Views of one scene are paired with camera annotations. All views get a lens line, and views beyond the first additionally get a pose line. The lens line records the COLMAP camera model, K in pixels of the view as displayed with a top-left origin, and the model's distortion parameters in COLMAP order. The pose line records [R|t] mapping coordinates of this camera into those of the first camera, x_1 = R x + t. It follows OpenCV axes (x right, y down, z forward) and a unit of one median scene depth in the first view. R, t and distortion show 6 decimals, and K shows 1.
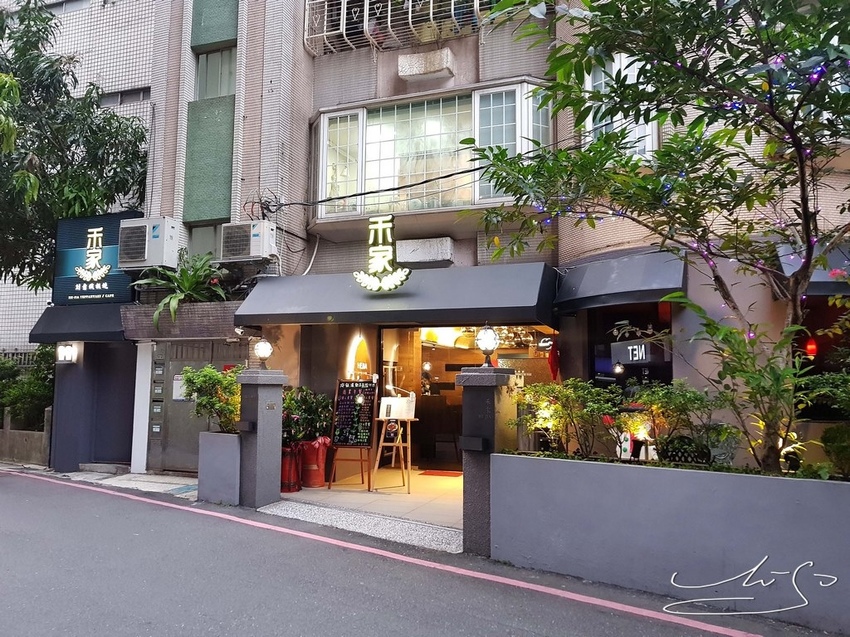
lens RADIAL K [[657.1, 0, 425.0], [0, 657.1, 318.5], [0, 0, 1]] dist [-0.016158, 0.007371]
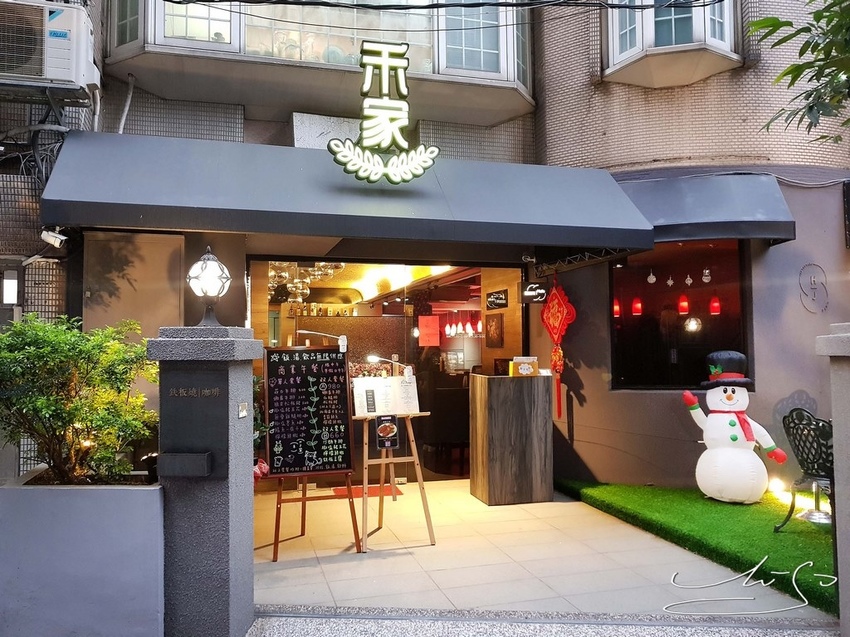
lens RADIAL K [[657.1, 0, 425.0], [0, 657.1, 318.5], [0, 0, 1]] dist [-0.016158, 0.007371]
pose [[0.820053, 0.010559, 0.572190, -0.343470], [-0.043615, 0.998075, 0.044090, 0.043970], [-0.570623, -0.061112, 0.818935, 0.526312]]
